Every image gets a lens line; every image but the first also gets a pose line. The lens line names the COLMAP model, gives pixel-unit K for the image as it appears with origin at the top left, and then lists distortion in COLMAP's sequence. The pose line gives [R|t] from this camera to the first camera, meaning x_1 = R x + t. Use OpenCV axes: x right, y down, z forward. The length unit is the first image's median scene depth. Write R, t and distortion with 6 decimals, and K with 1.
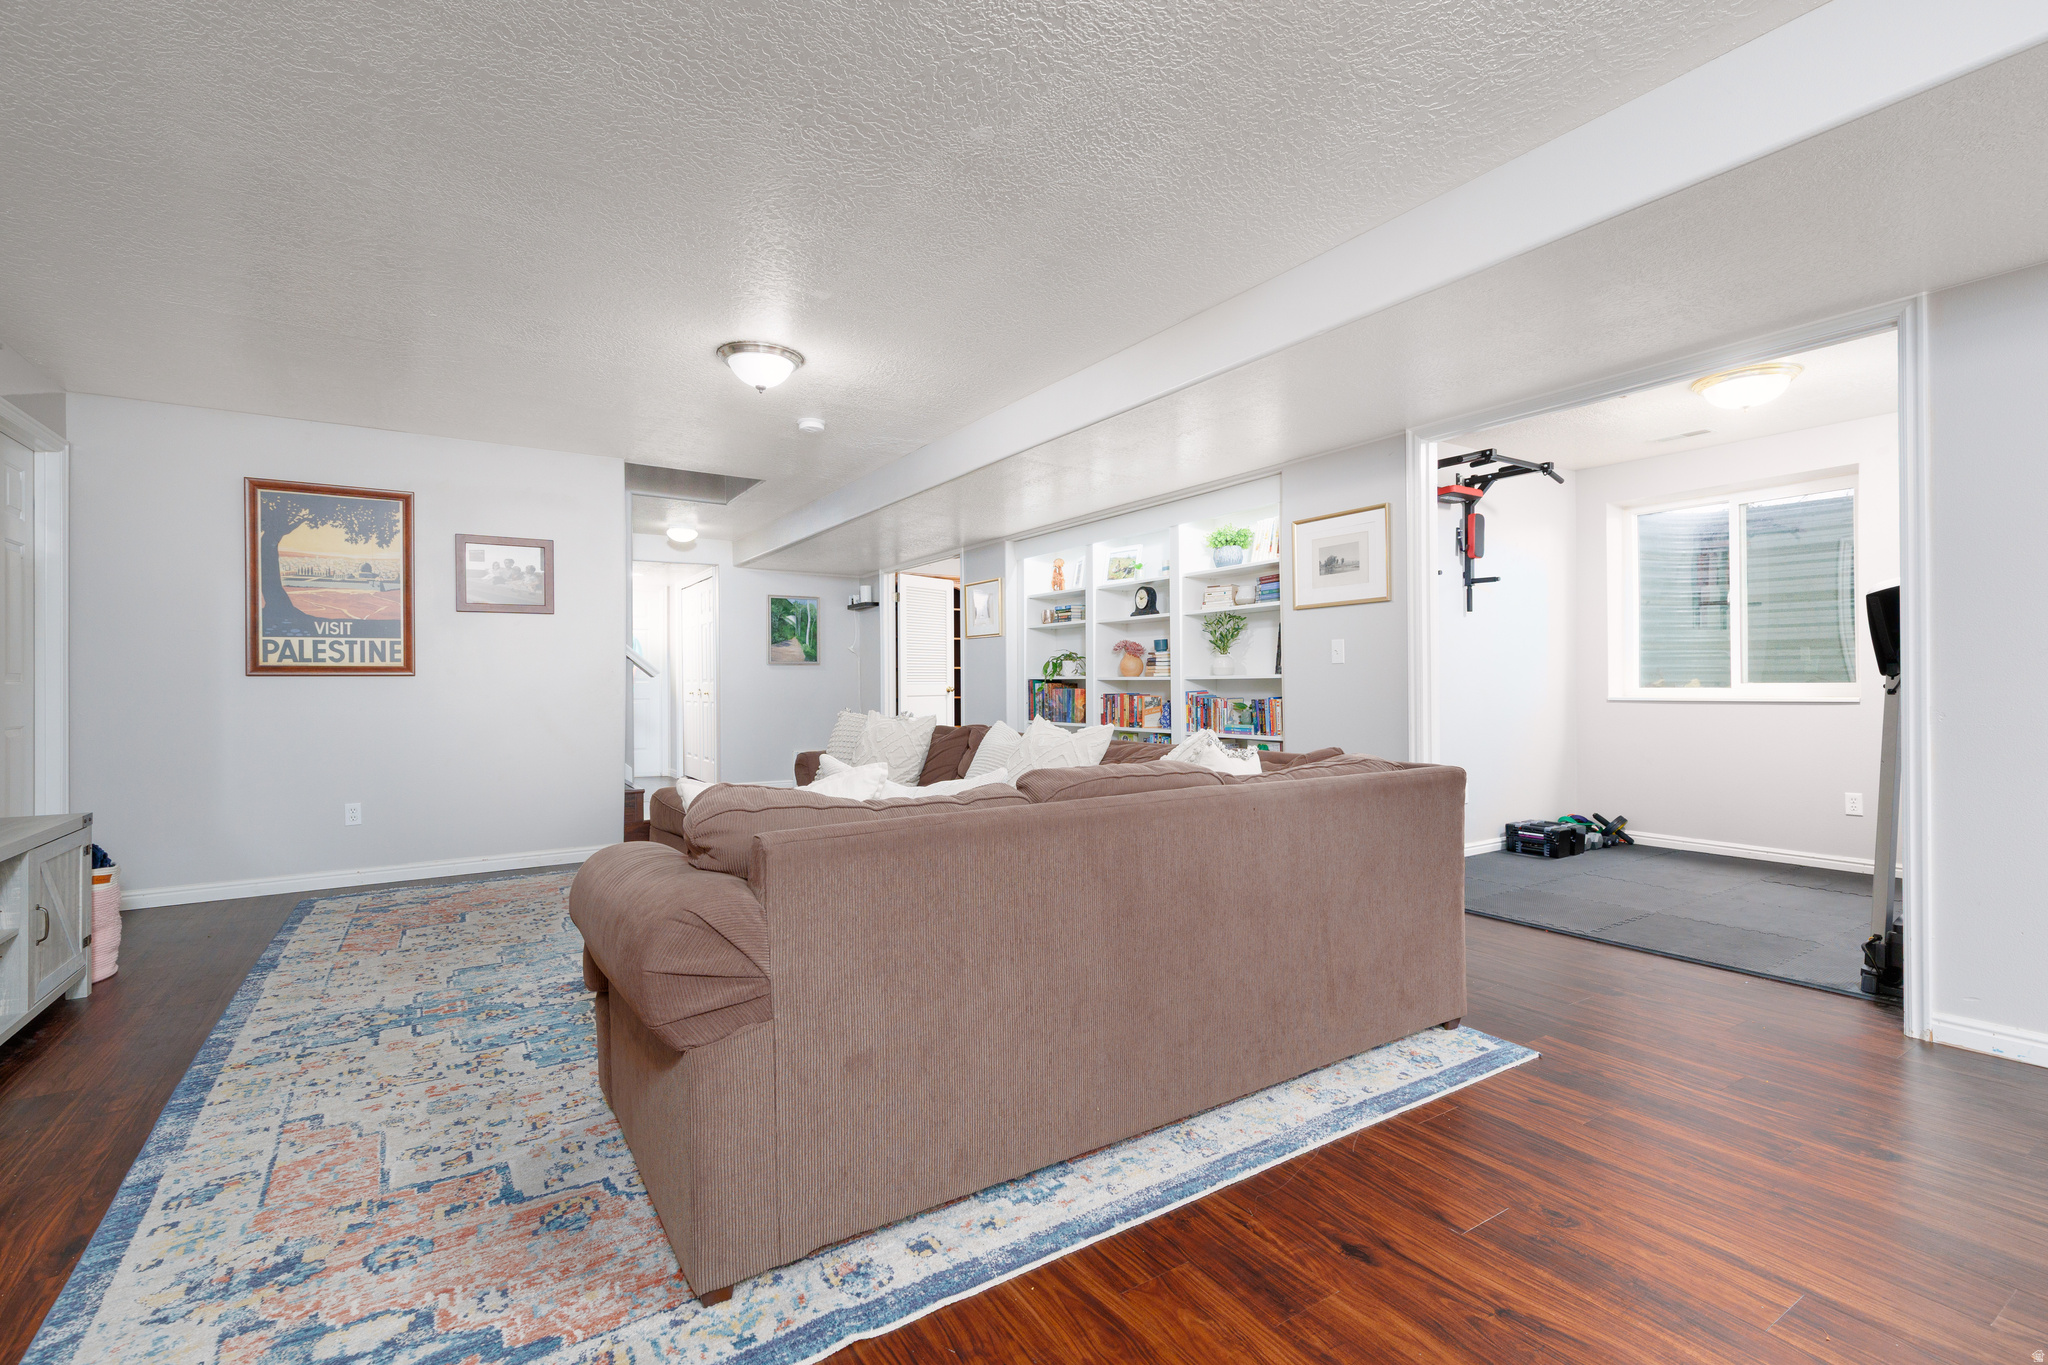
lens RADIAL K [[913.7, 0, 1032.8], [0, 913.7, 677.5], [0, 0, 1]] dist [0.007029, 0.000055]
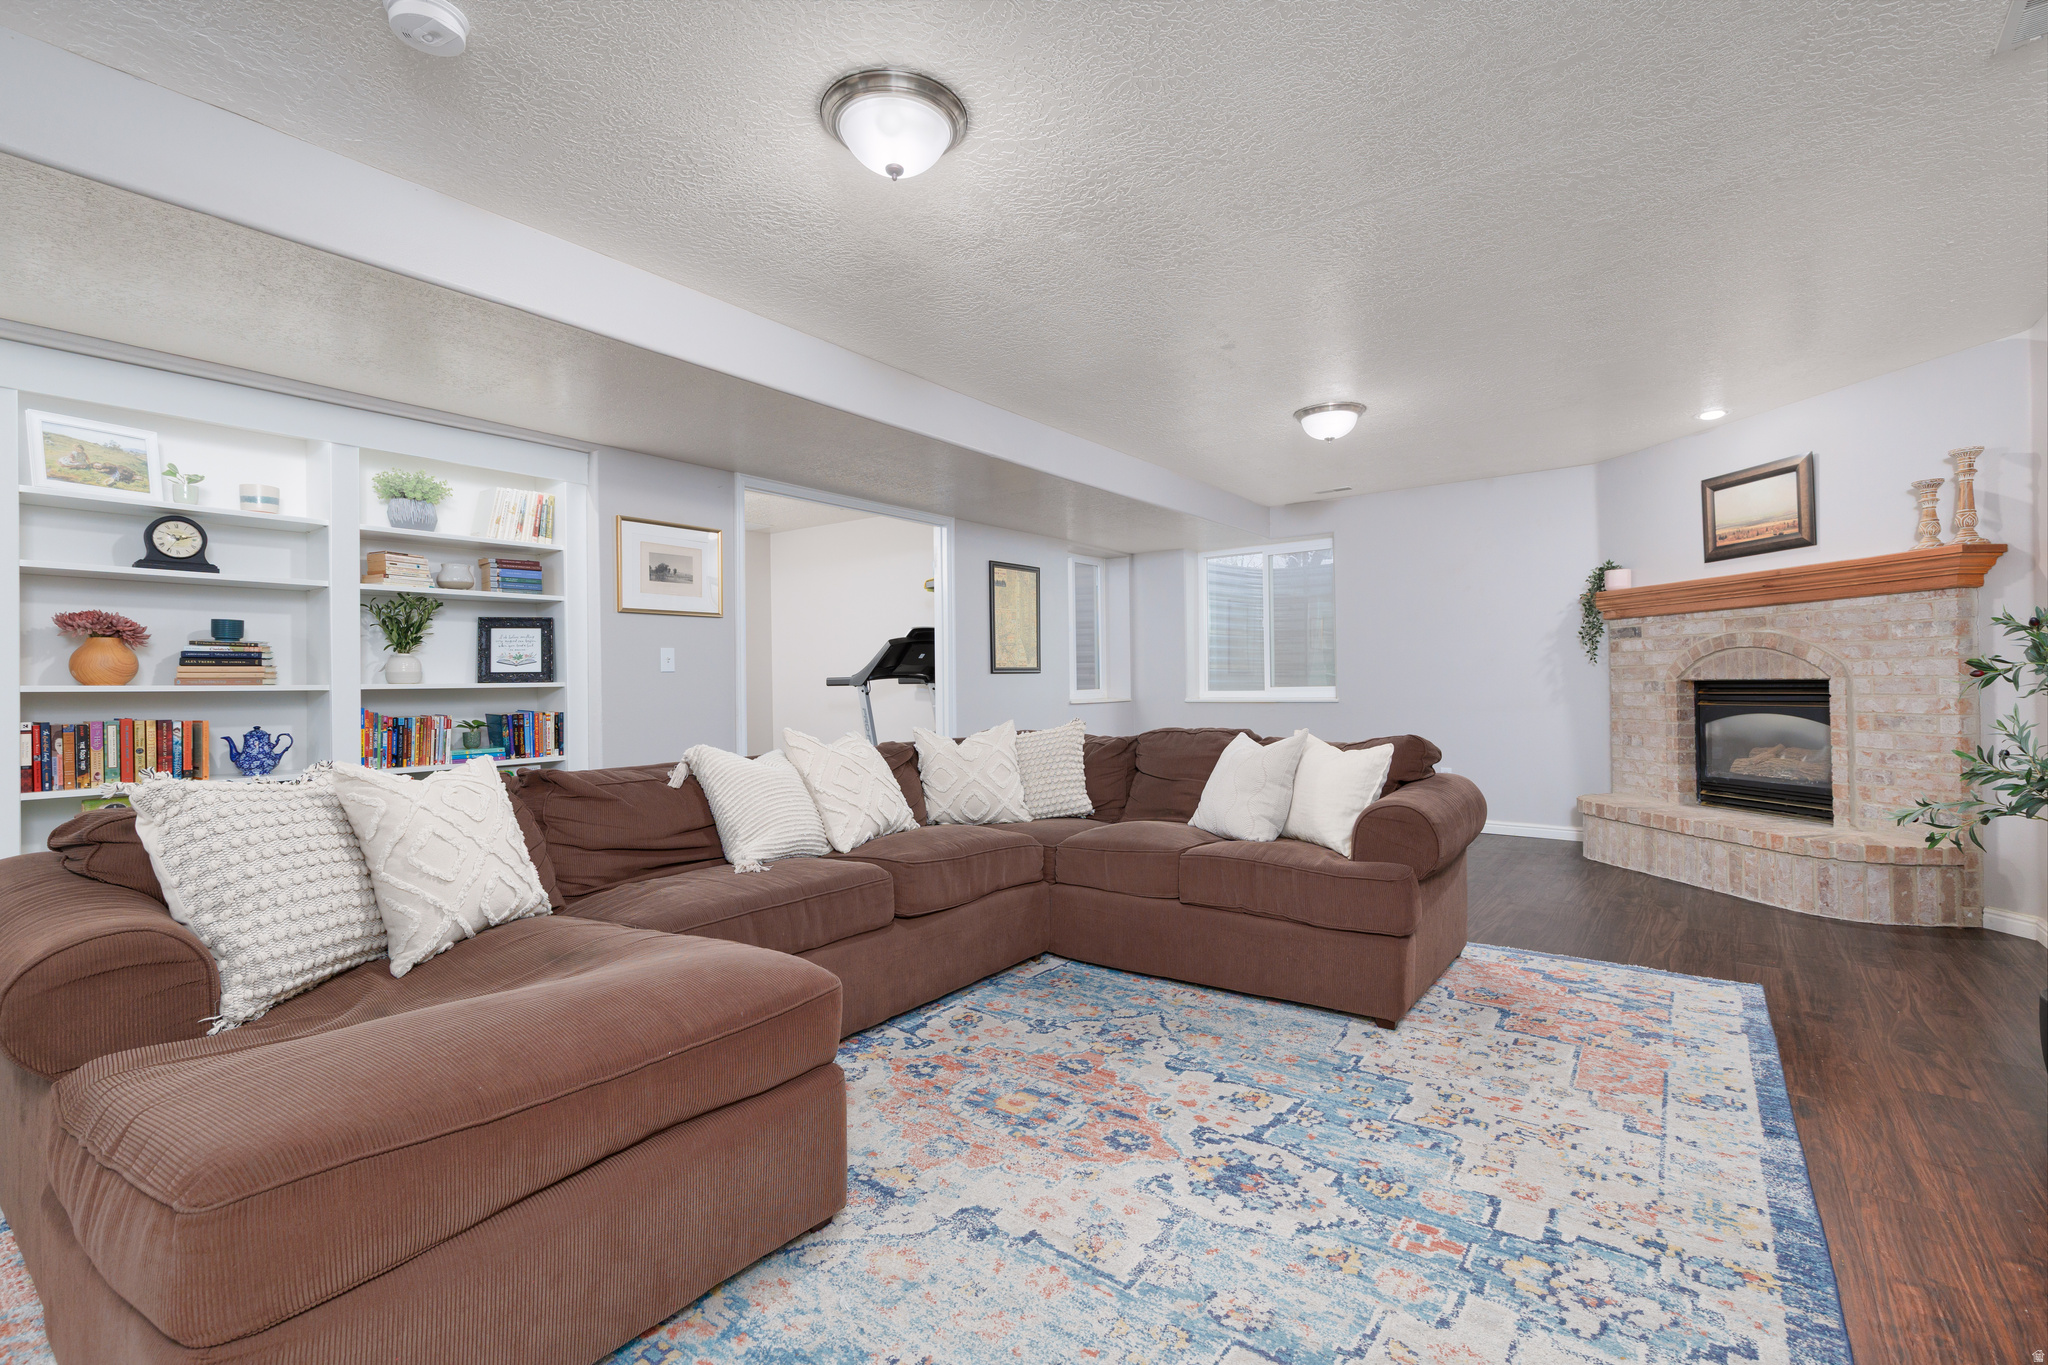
lens RADIAL K [[913.7, 0, 1032.8], [0, 913.7, 677.5], [0, 0, 1]] dist [0.007029, 0.000055]
pose [[-0.342809, 0.016191, 0.939265, -1.332423], [0.008853, 0.999863, -0.014004, 0.015778], [-0.939363, 0.003515, -0.342906, 1.729573]]
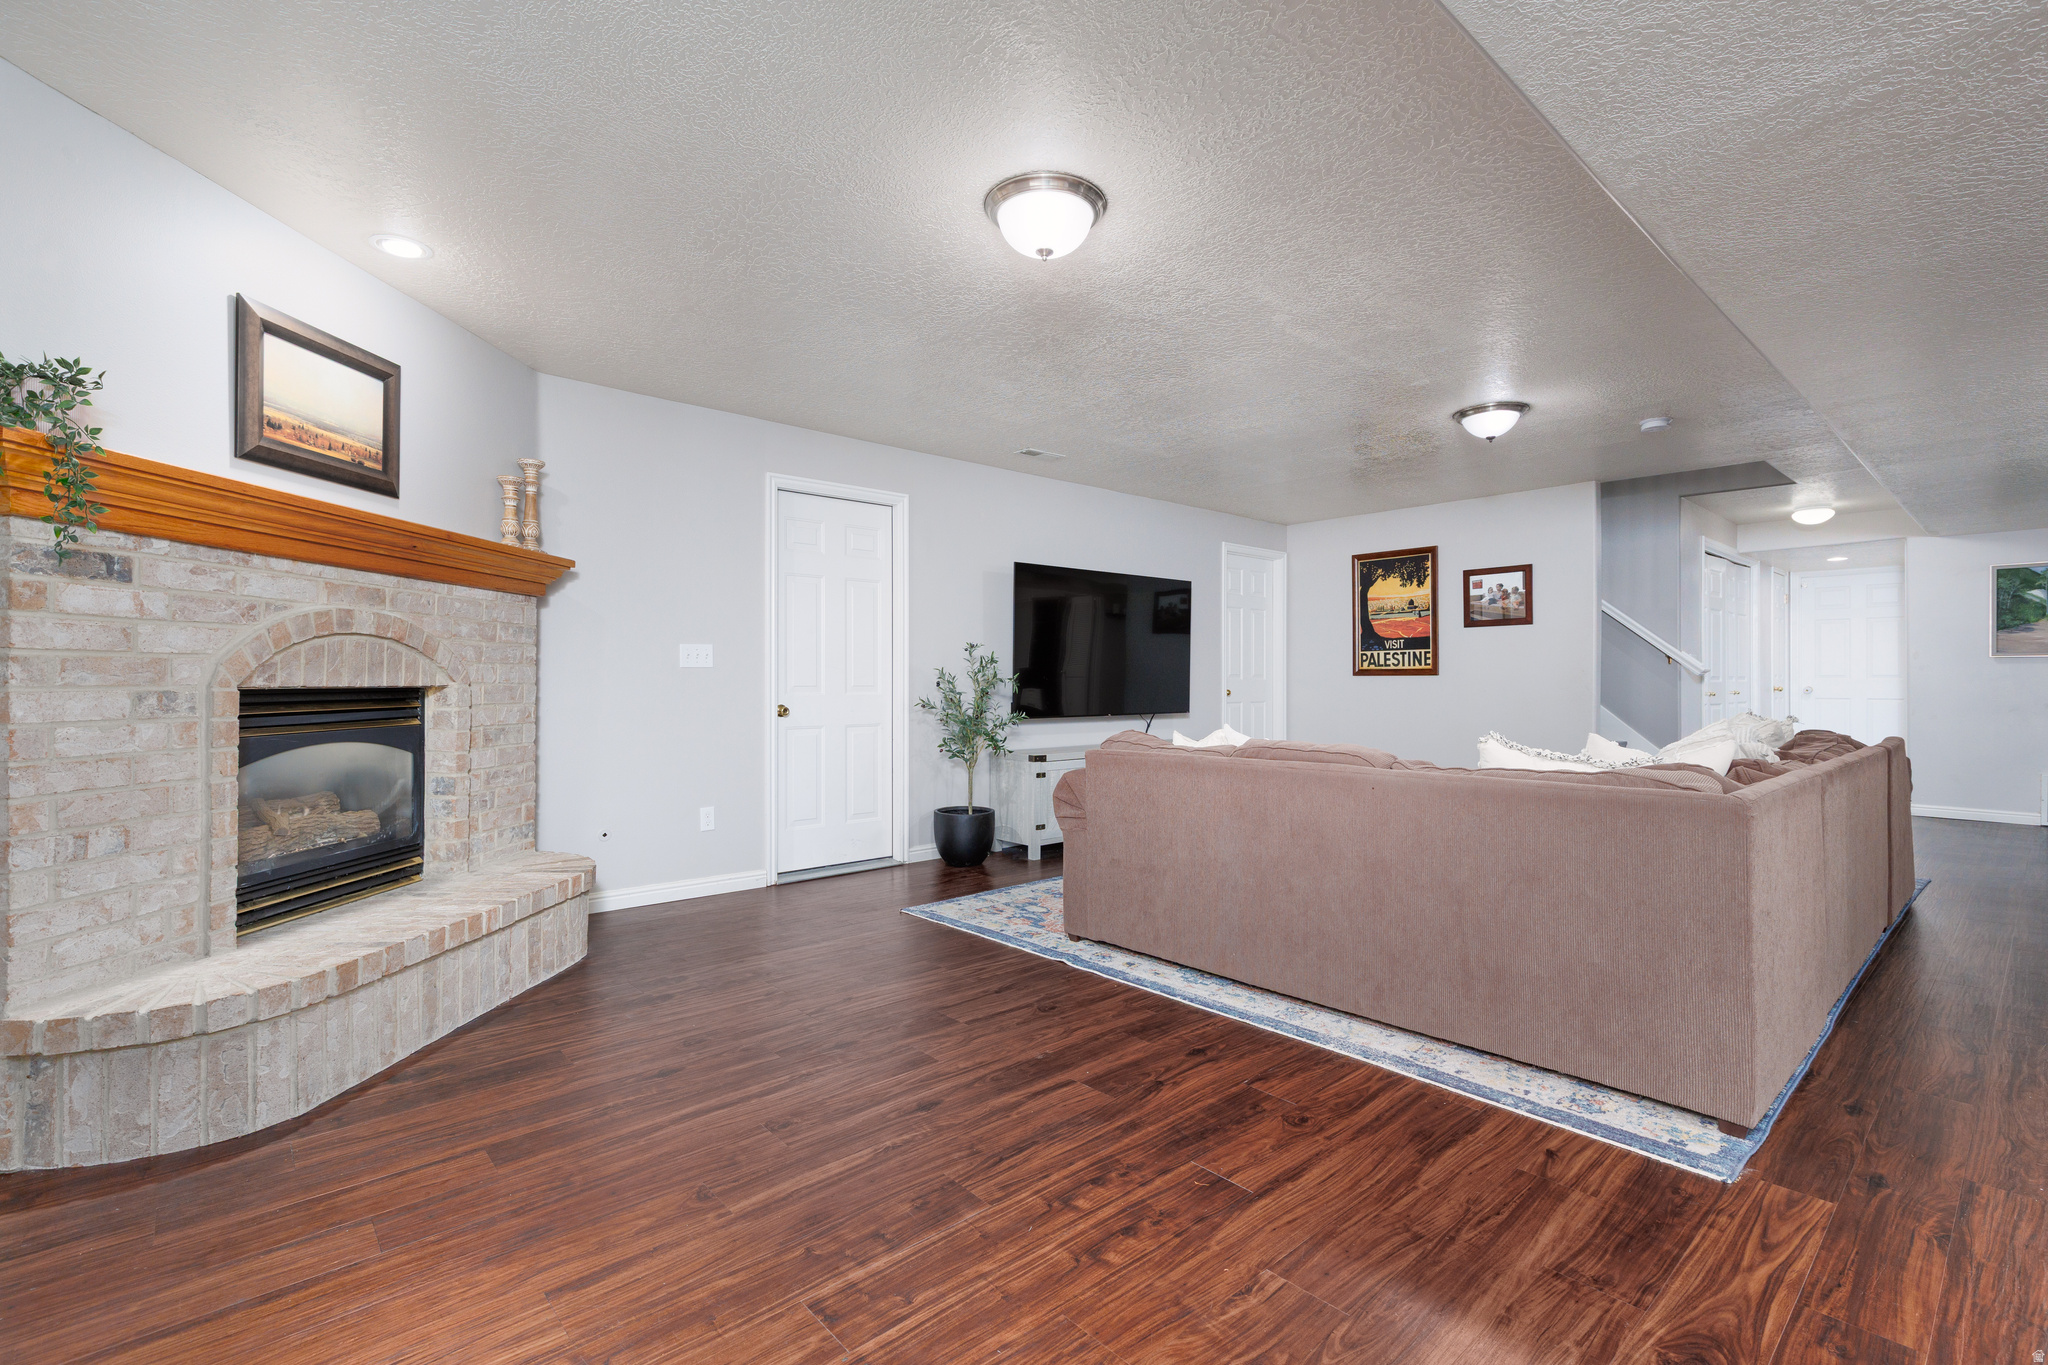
lens RADIAL K [[913.7, 0, 1032.8], [0, 913.7, 677.5], [0, 0, 1]] dist [0.007029, 0.000055]
pose [[0.150816, -0.000069, -0.988562, 1.253051], [0.004073, 0.999992, 0.000552, -0.003317], [0.988553, -0.004109, 0.150815, 0.340166]]
